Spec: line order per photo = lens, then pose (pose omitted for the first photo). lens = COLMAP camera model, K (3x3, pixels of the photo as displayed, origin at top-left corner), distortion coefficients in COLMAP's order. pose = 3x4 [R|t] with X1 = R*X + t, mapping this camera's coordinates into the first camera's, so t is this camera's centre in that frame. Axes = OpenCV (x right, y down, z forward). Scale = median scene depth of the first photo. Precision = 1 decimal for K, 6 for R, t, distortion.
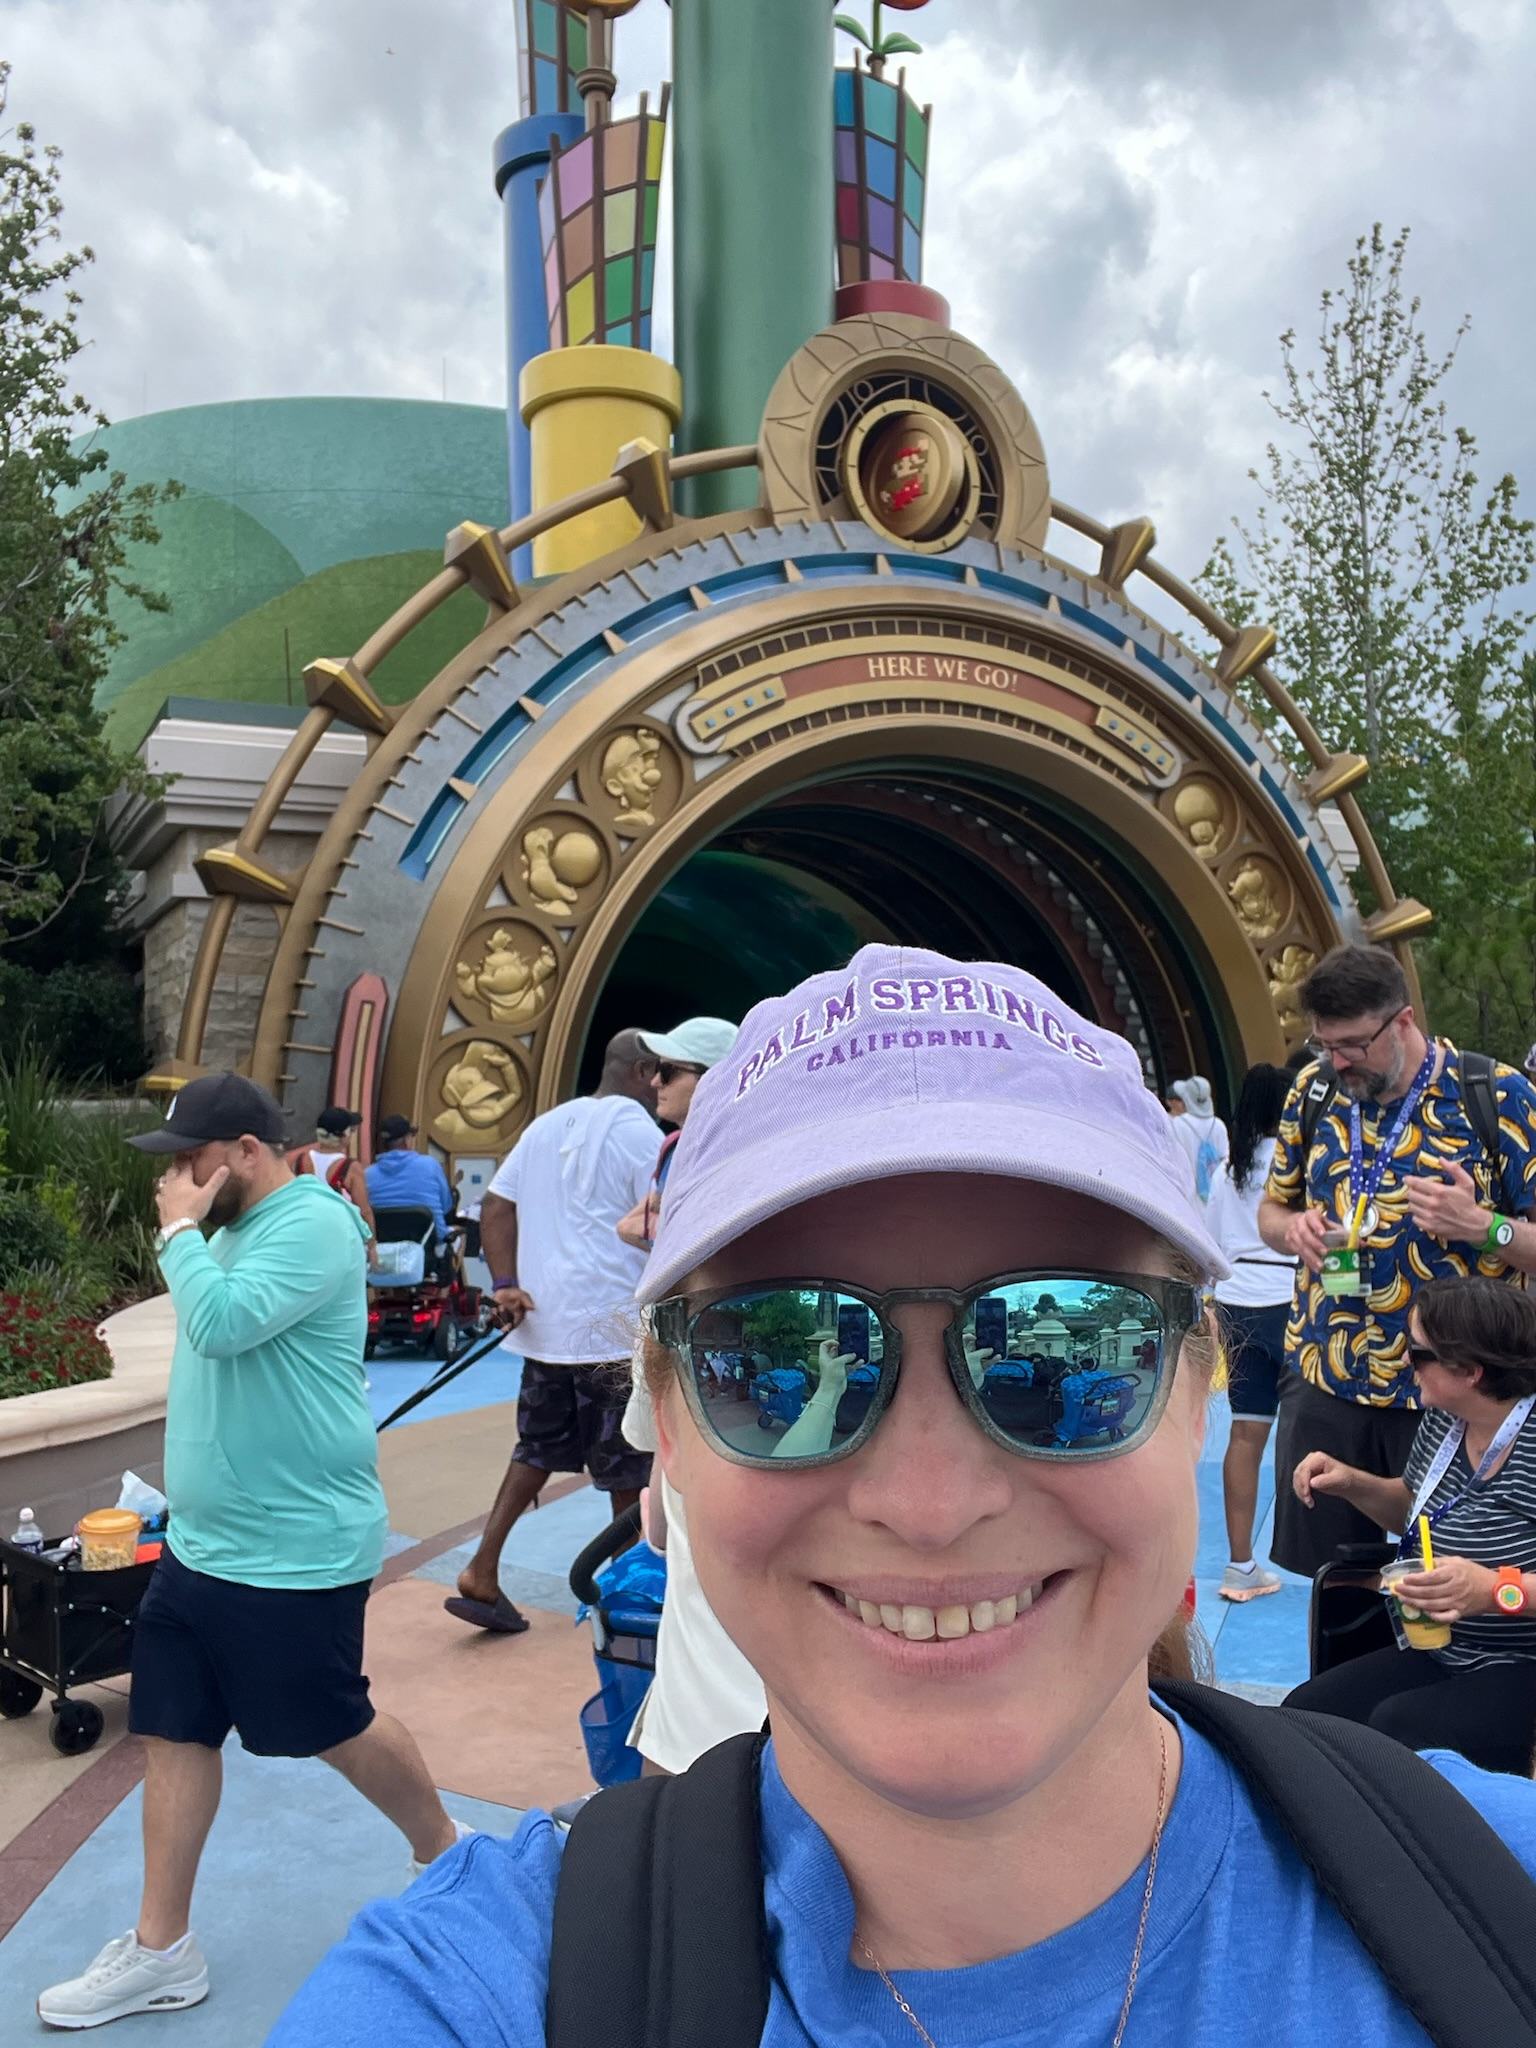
lens RADIAL K [[1779.0, 0, 777.0], [0, 1779.0, 1044.5], [0, 0, 1]] dist [0.053615, -0.002448]
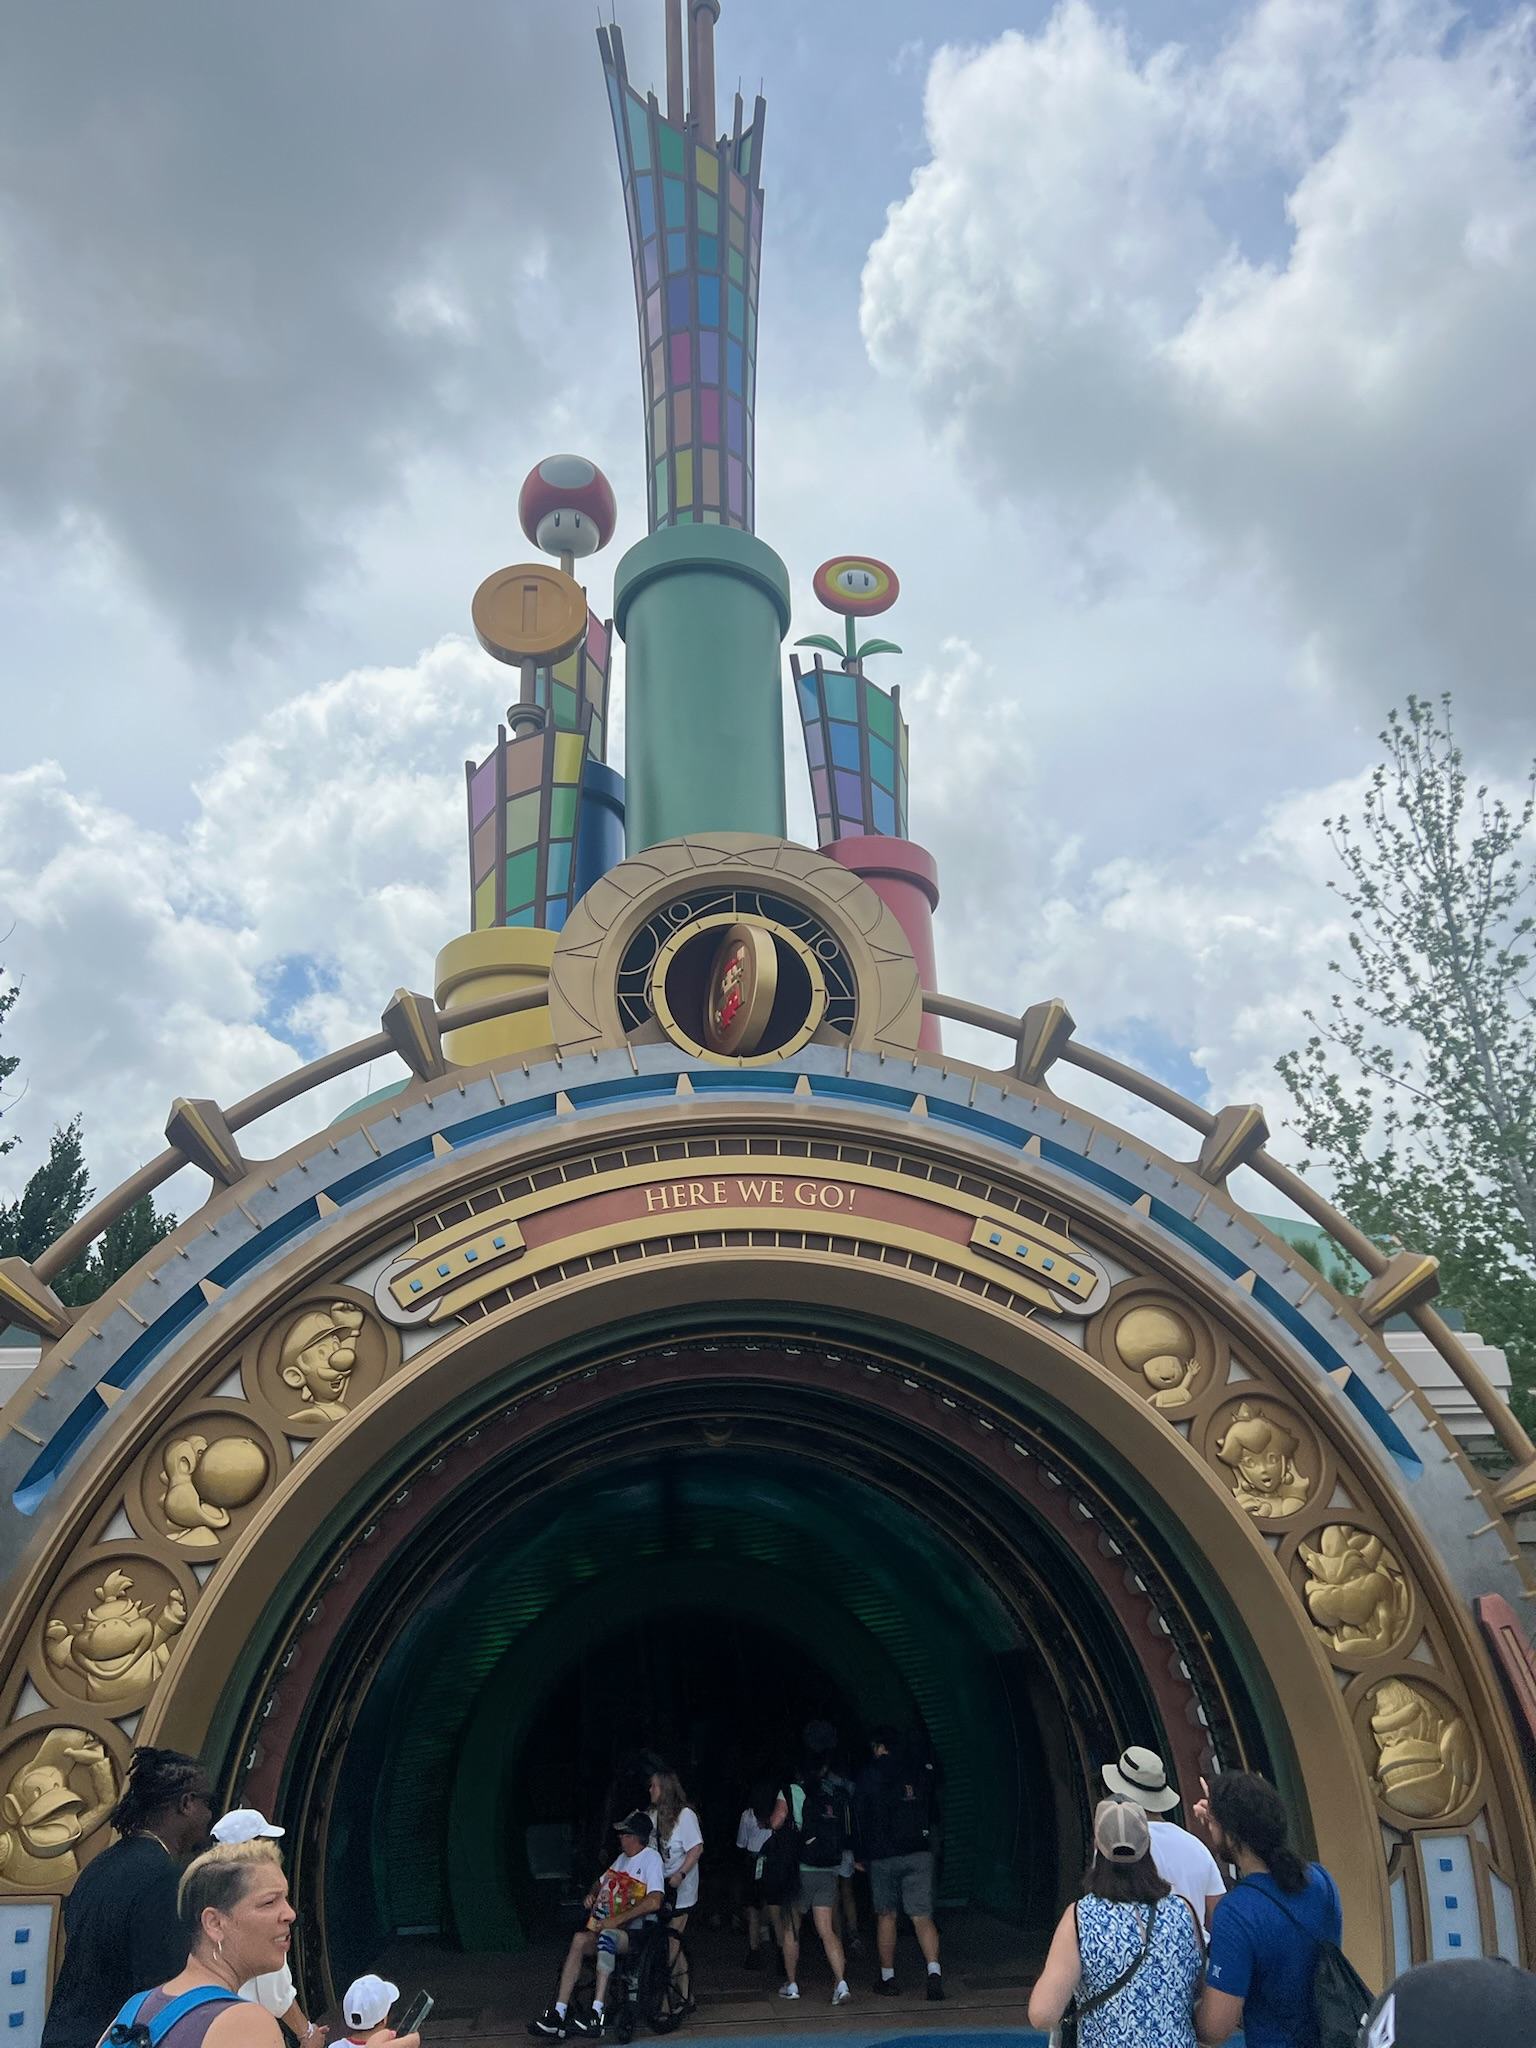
lens RADIAL K [[1555.4, 0, 780.3], [0, 1555.4, 1023.4], [0, 0, 1]] dist [0.049154, -0.043015]
pose [[0.945018, -0.156585, -0.287093, 0.317270], [0.035571, 0.921921, -0.385741, -0.008060], [0.325079, 0.354320, 0.876802, 0.353008]]
